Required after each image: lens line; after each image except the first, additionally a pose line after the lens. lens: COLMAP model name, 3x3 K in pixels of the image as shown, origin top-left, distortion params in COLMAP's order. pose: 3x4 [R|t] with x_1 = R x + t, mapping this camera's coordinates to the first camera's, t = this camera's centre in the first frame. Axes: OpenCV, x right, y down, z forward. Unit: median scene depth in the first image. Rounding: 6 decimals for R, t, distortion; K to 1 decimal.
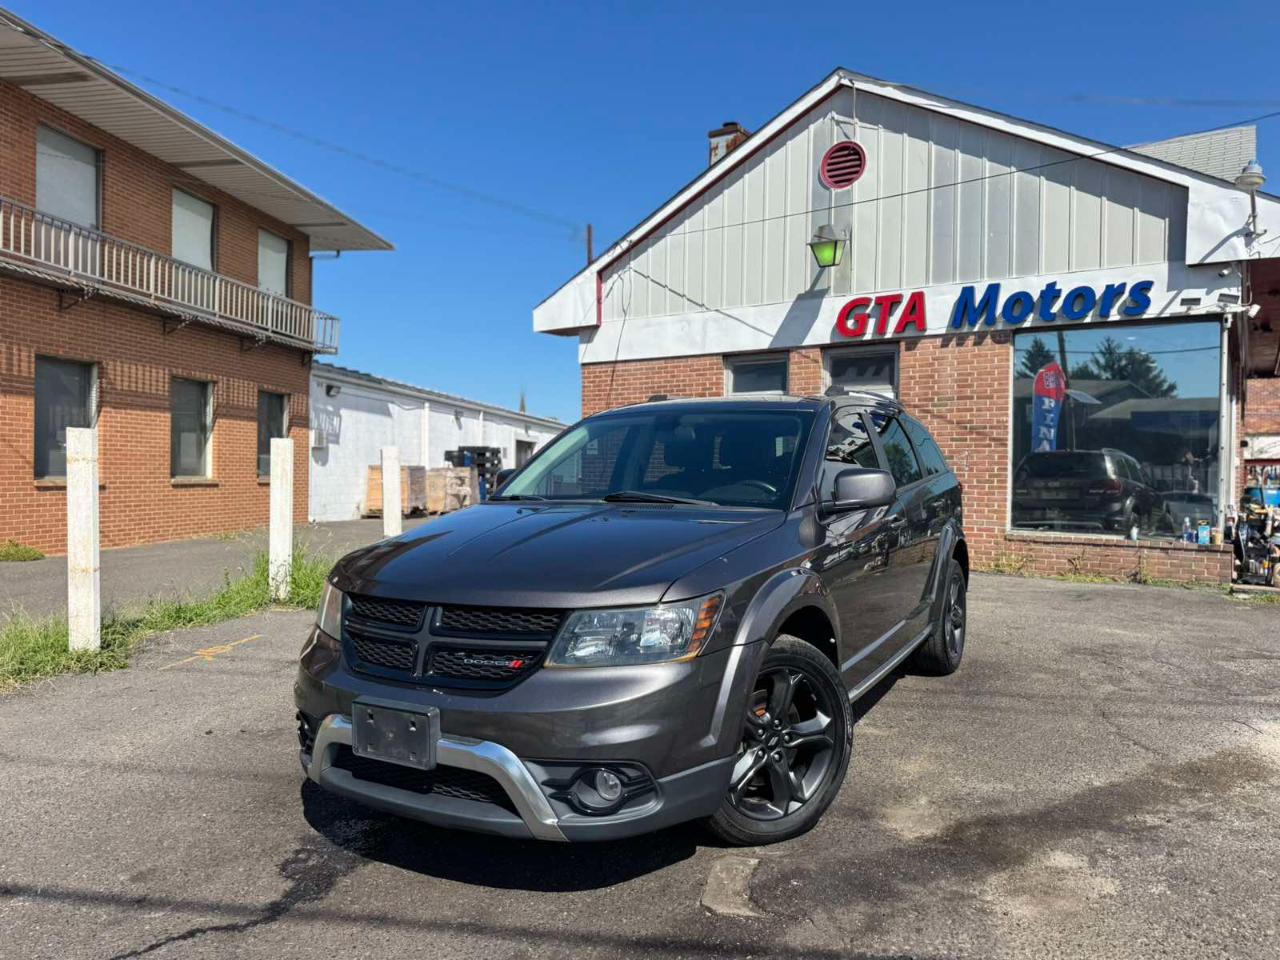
lens RADIAL K [[902.5, 0, 634.7], [0, 902.5, 475.3], [0, 0, 1]] dist [0.040584, -0.050756]
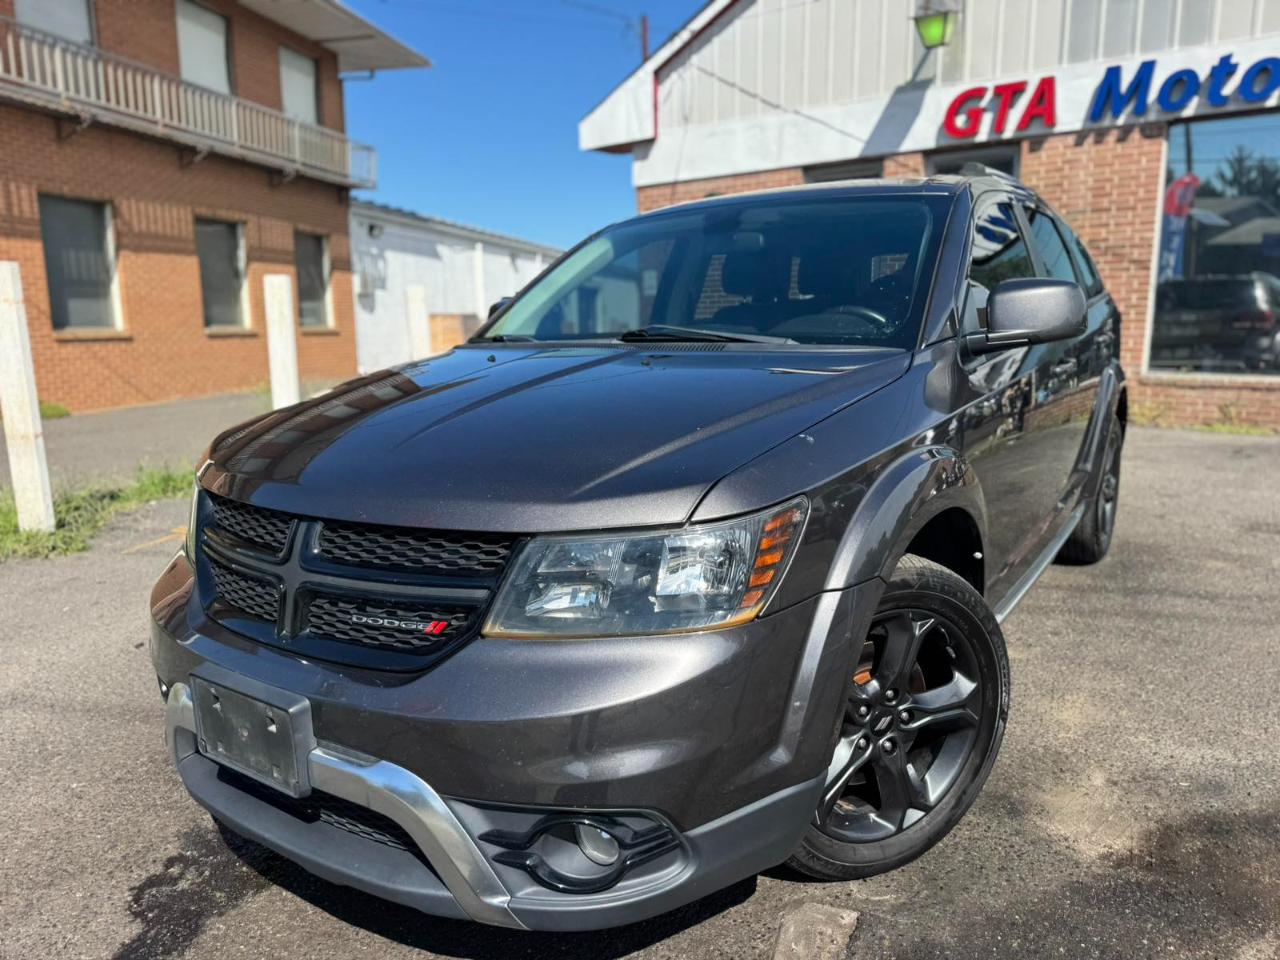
lens RADIAL K [[902.5, 0, 637.5], [0, 902.5, 478.4], [0, 0, 1]] dist [0.040584, -0.050756]
pose [[0.997031, -0.004523, -0.076875, 0.010795], [0.017599, 0.985237, 0.170289, 0.006173], [0.074969, -0.171137, 0.982391, 0.130159]]
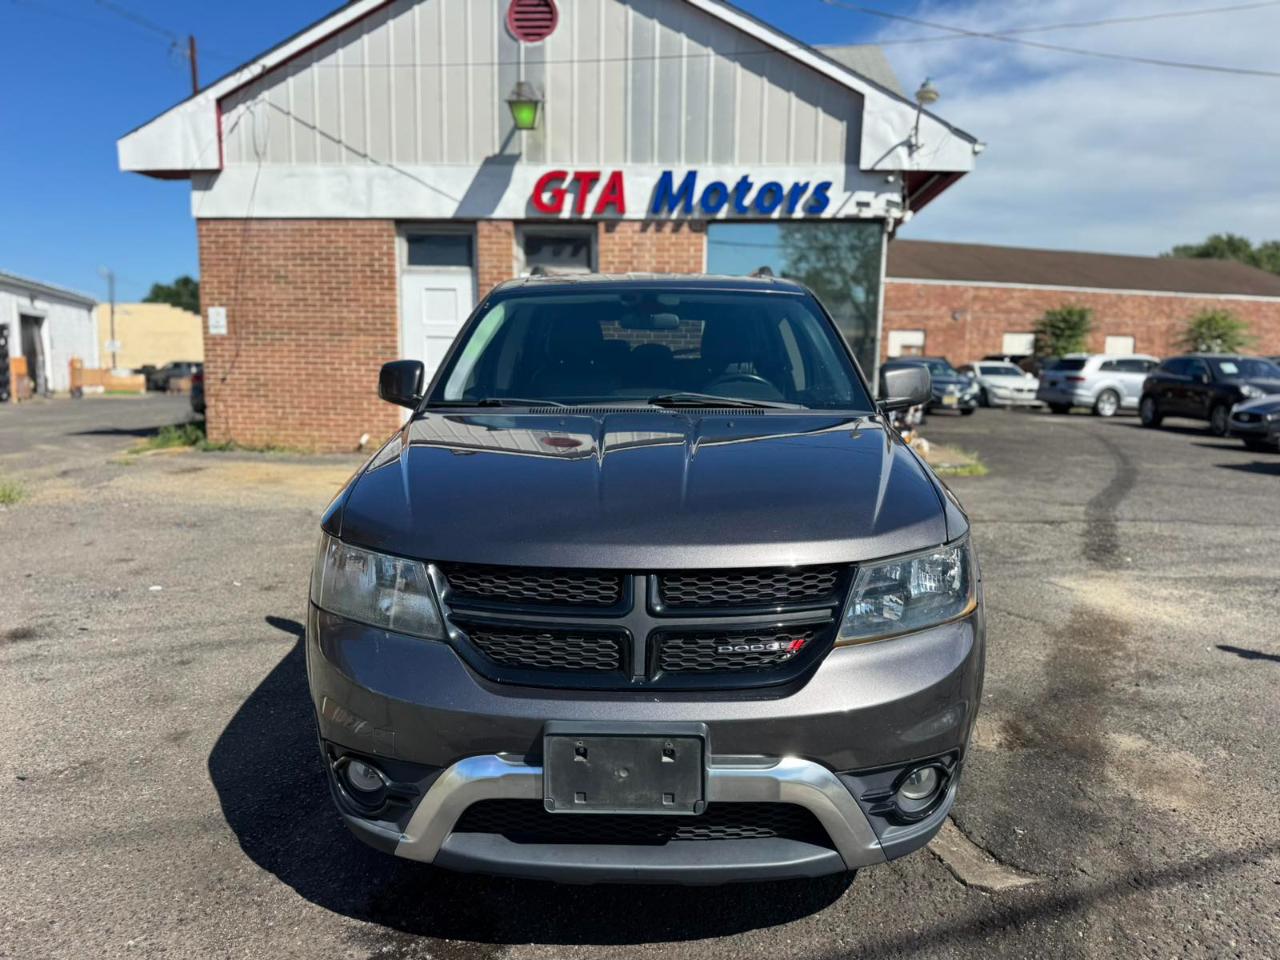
lens RADIAL K [[902.5, 0, 644.1], [0, 902.5, 484.4], [0, 0, 1]] dist [0.040584, -0.050756]
pose [[0.873057, -0.063613, 0.483450, -0.159359], [-0.002736, 0.990799, 0.135312, -0.003173], [-0.487610, -0.119458, 0.864851, 0.128257]]
